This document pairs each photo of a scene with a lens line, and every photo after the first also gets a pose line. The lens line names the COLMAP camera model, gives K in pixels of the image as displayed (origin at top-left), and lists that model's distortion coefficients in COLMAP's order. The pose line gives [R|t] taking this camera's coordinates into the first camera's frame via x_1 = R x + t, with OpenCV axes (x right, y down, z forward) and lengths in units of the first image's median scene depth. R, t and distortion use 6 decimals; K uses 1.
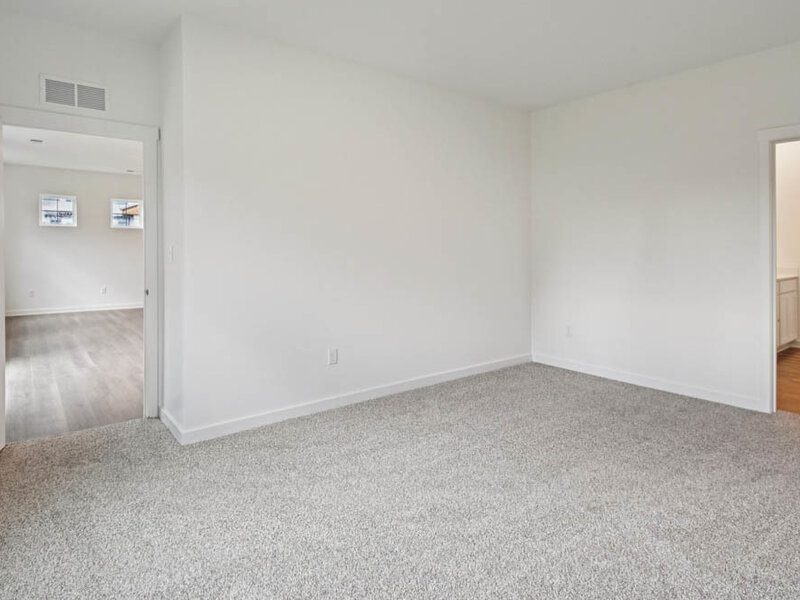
lens RADIAL K [[476.9, 0, 400.0], [0, 476.9, 300.0], [0, 0, 1]] dist [-0.002101, -0.000335]
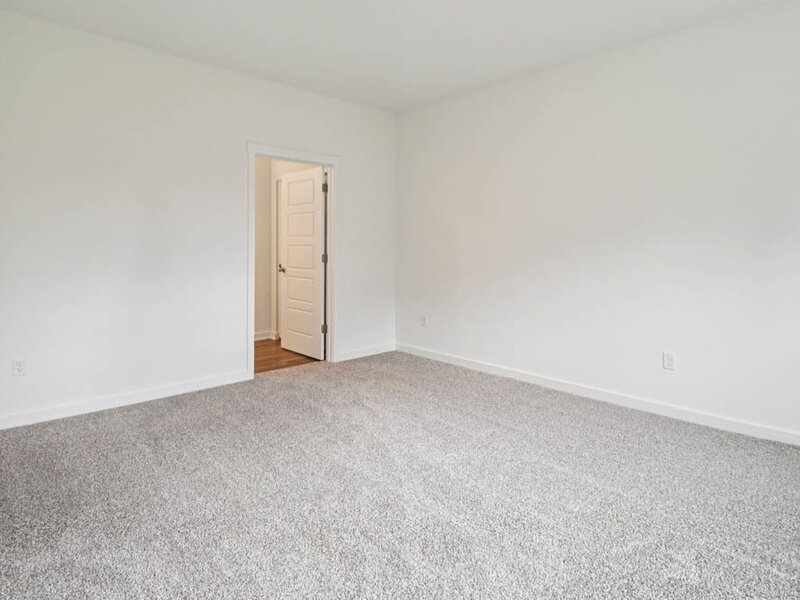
lens RADIAL K [[476.9, 0, 400.0], [0, 476.9, 300.0], [0, 0, 1]] dist [-0.002101, -0.000335]
pose [[-0.094439, -0.107930, 0.989663, -0.429554], [0.108726, 0.987041, 0.118019, -0.060510], [-0.989576, 0.118748, -0.081480, 0.716122]]
